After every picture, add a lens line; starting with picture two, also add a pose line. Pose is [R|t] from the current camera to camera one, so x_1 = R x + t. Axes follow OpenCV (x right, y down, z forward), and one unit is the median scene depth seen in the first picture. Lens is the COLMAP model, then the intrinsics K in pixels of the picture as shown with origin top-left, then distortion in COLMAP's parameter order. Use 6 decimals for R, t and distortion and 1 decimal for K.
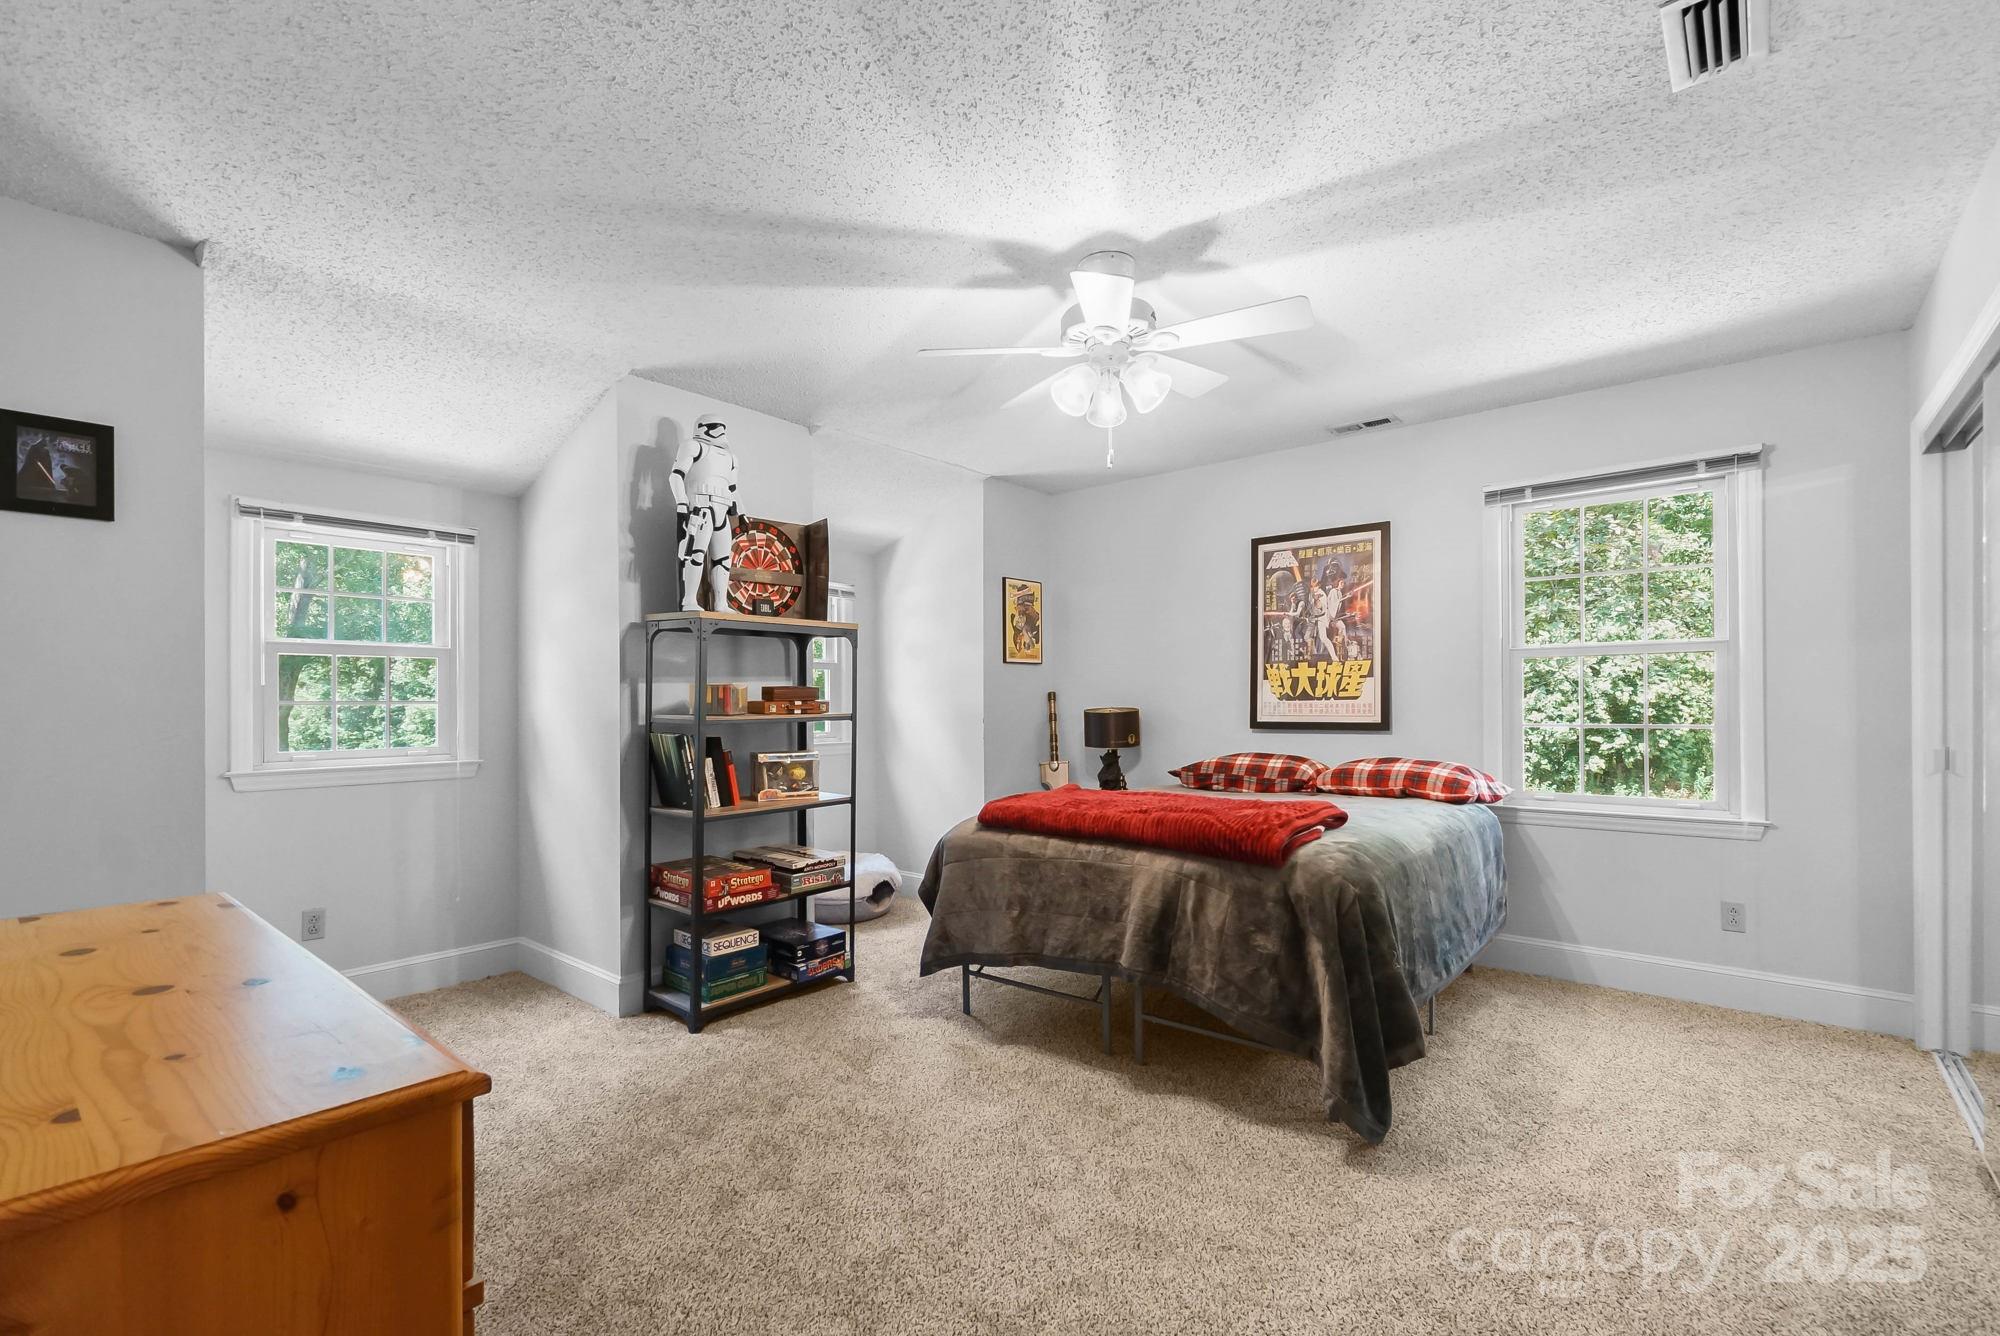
lens RADIAL K [[872.2, 0, 990.2], [0, 872.2, 688.1], [0, 0, 1]] dist [0.002056, -0.000048]
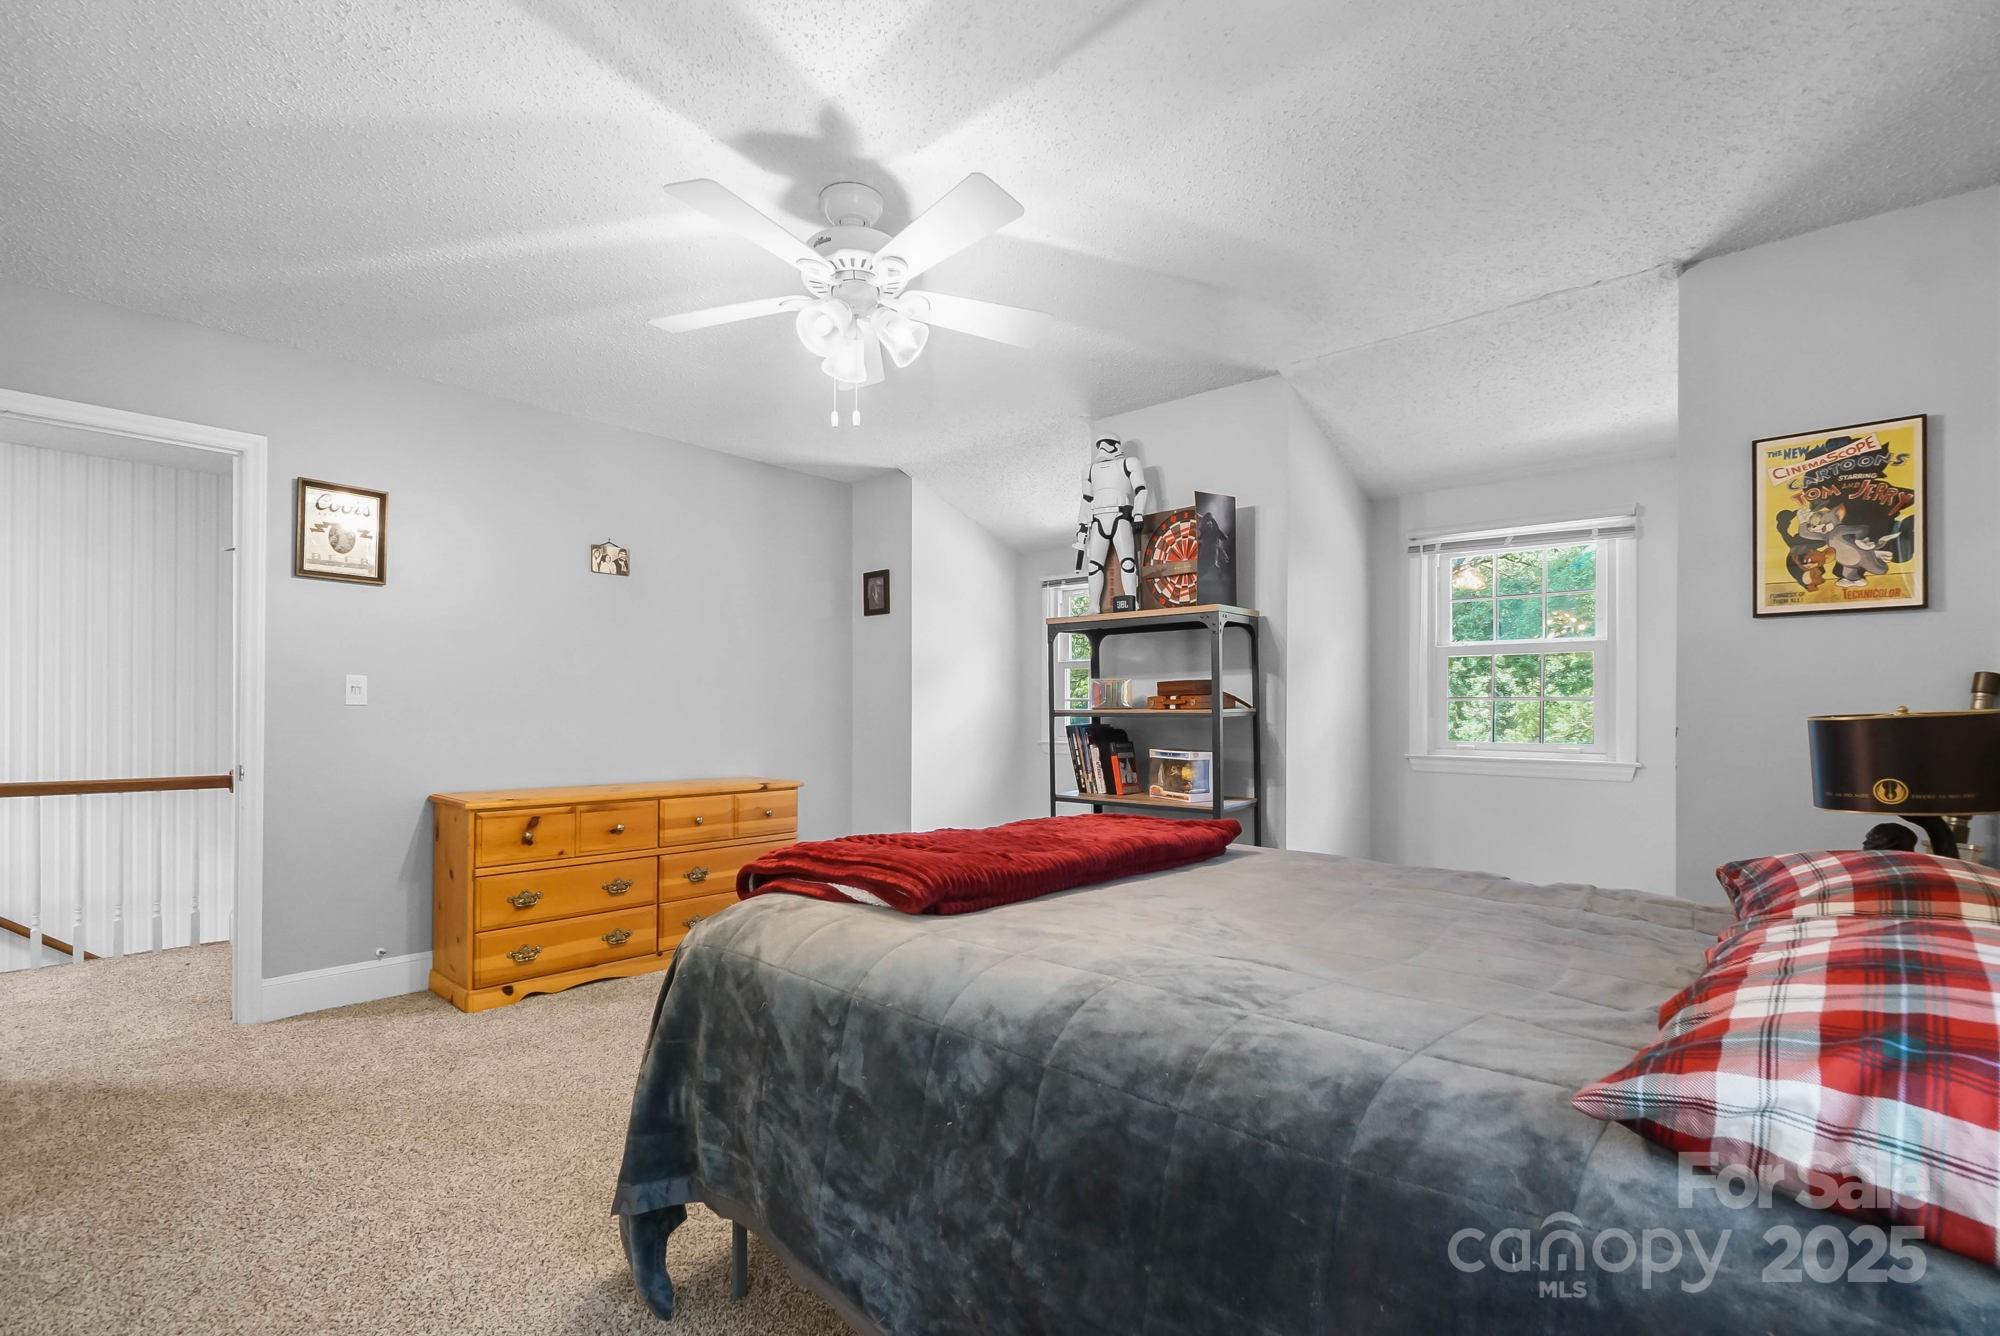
lens RADIAL K [[904.7, 0, 999.0], [0, 904.7, 709.2], [0, 0, 1]] dist [0.000910, -0.000317]
pose [[-0.035038, -0.004668, -0.999375, 0.753604], [0.001496, 0.999988, -0.004723, 0.033696], [0.999385, -0.001661, -0.035030, 0.841299]]
